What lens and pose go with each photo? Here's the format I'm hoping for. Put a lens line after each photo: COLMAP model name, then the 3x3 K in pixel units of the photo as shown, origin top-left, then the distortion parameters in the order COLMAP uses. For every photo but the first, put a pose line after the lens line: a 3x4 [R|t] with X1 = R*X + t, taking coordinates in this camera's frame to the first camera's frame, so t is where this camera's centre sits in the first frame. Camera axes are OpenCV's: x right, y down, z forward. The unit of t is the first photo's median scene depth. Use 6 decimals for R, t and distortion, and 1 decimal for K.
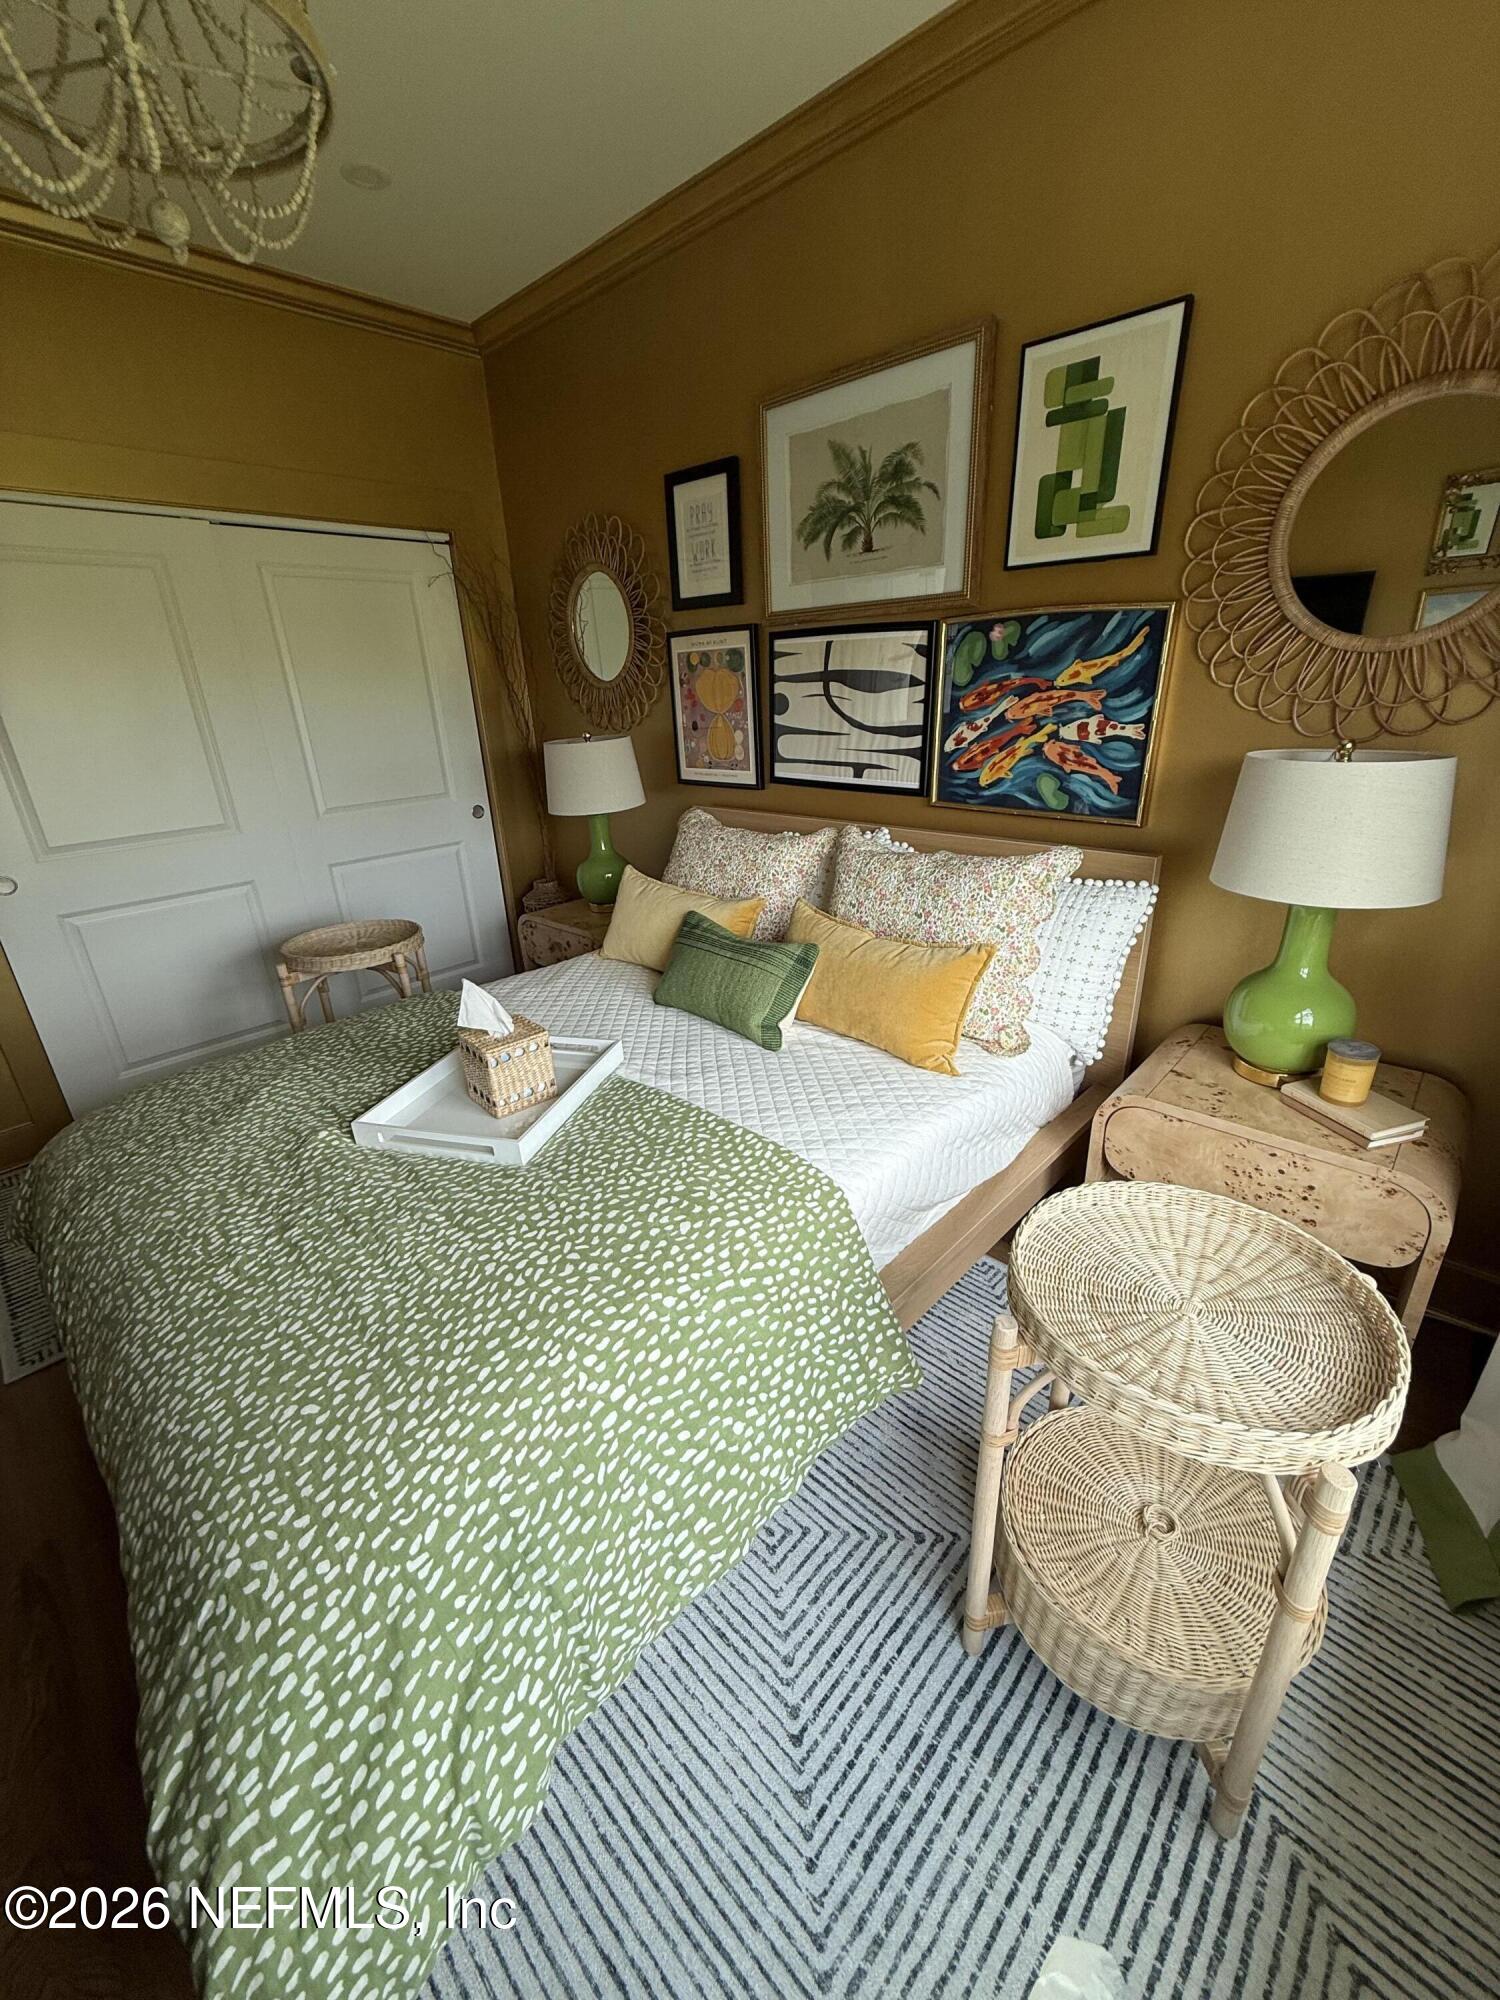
lens RADIAL K [[792.4, 0, 749.6], [0, 792.4, 996.3], [0, 0, 1]] dist [-0.001818, 0.000232]
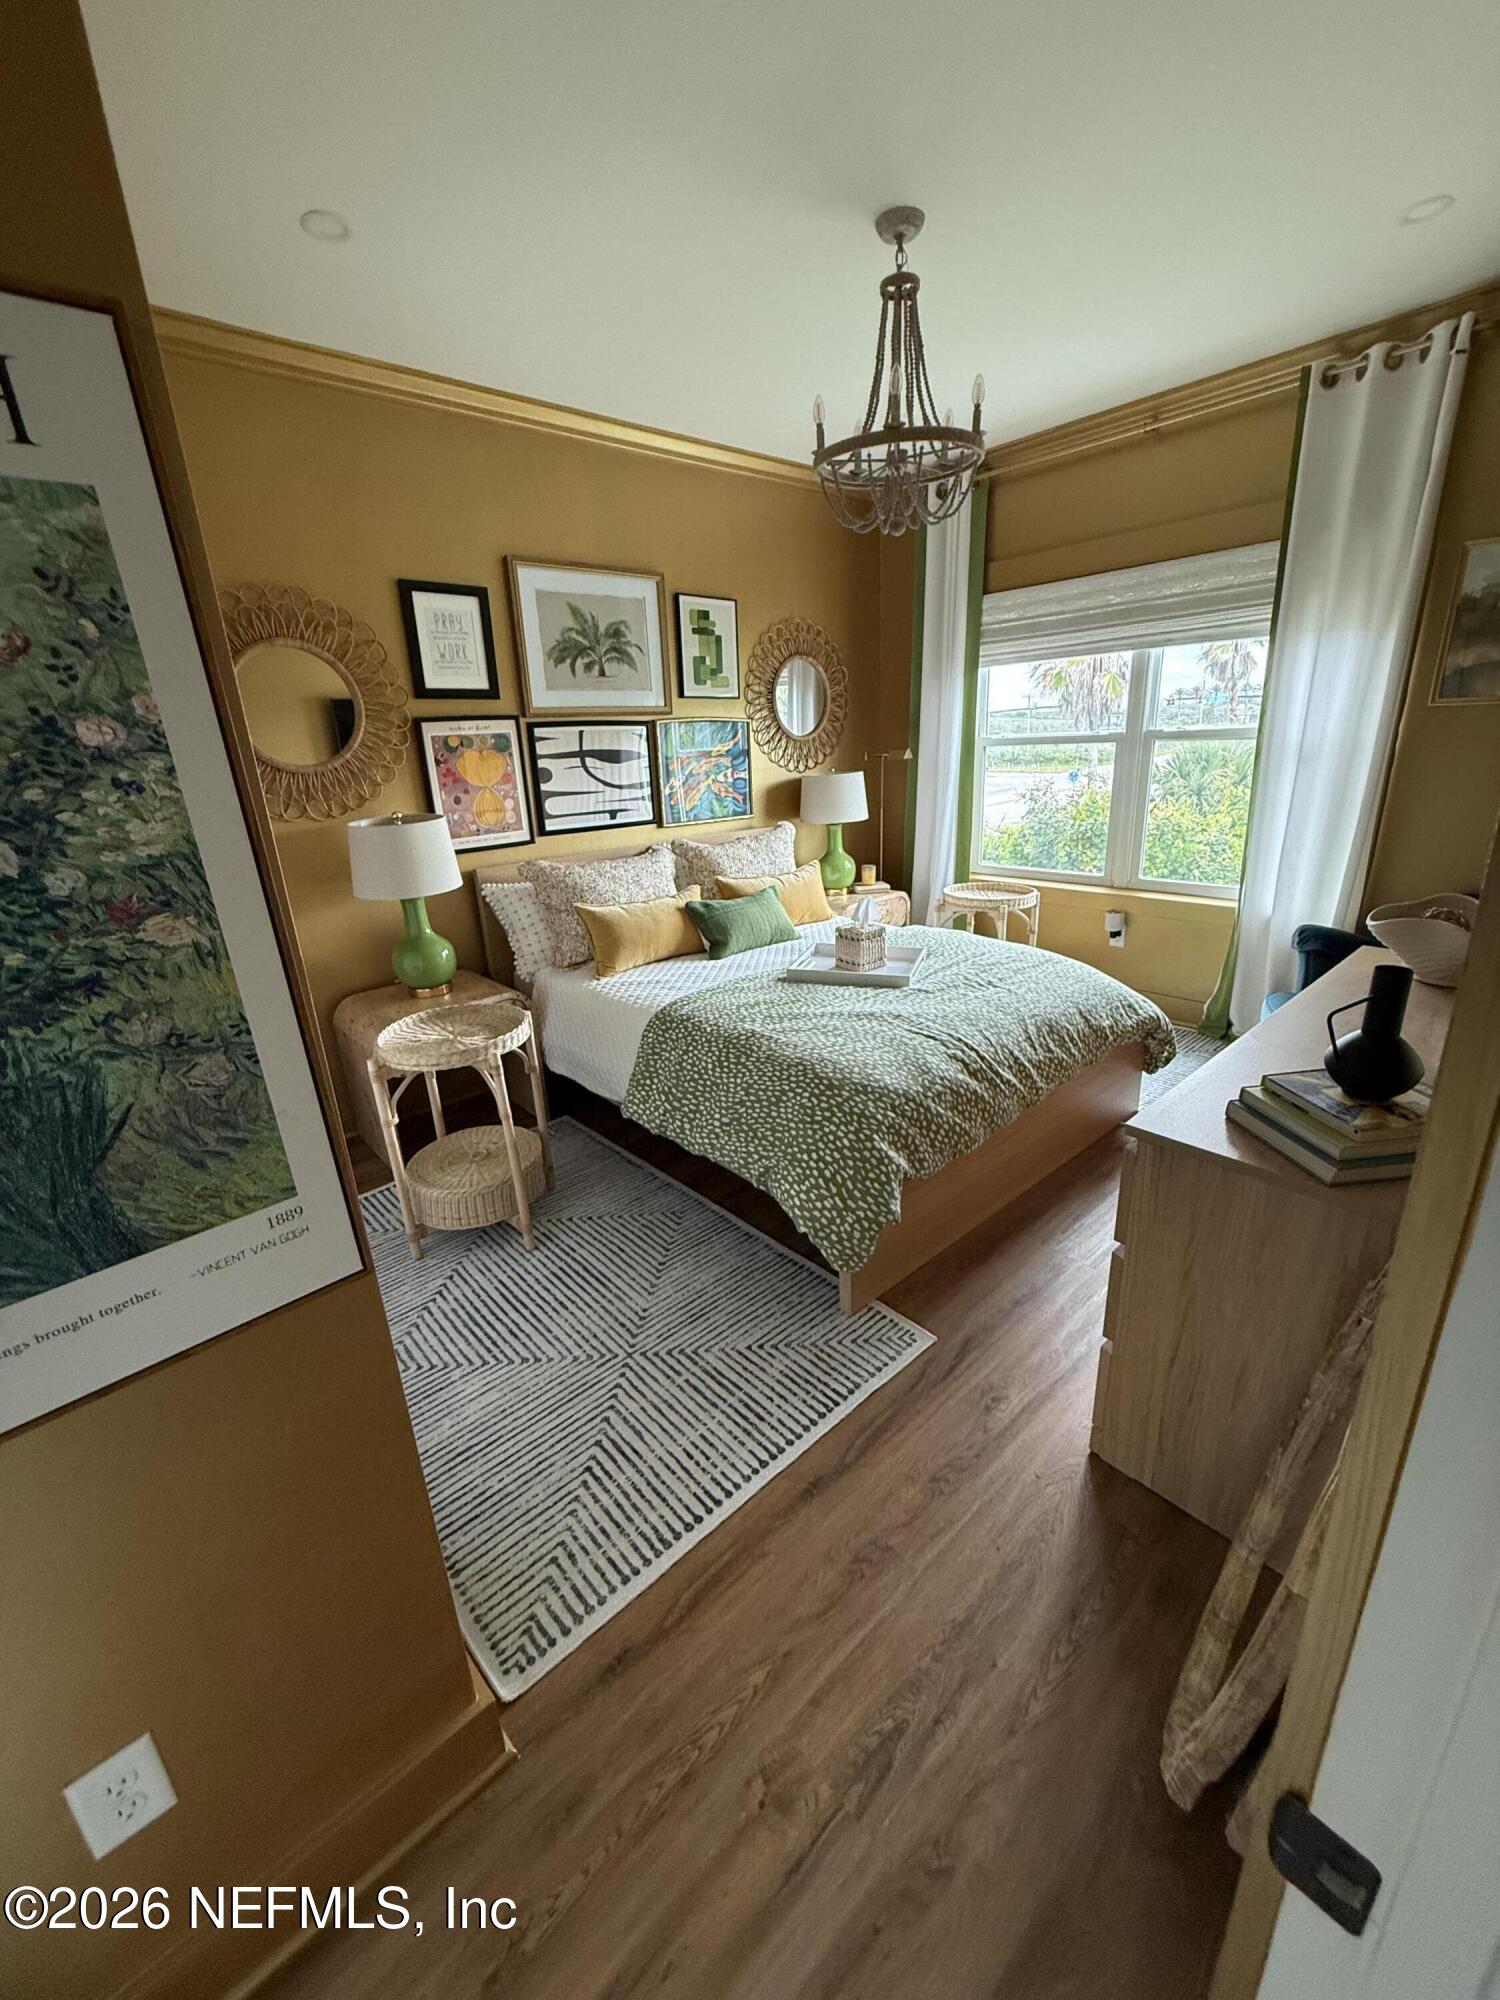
lens RADIAL K [[792.4, 0, 749.6], [0, 792.4, 996.3], [0, 0, 1]] dist [-0.001818, 0.000232]
pose [[0.085196, -0.289514, 0.953375, -1.409992], [0.398458, 0.886907, 0.233723, -0.234323], [-0.913221, 0.359968, 0.190920, 0.620544]]
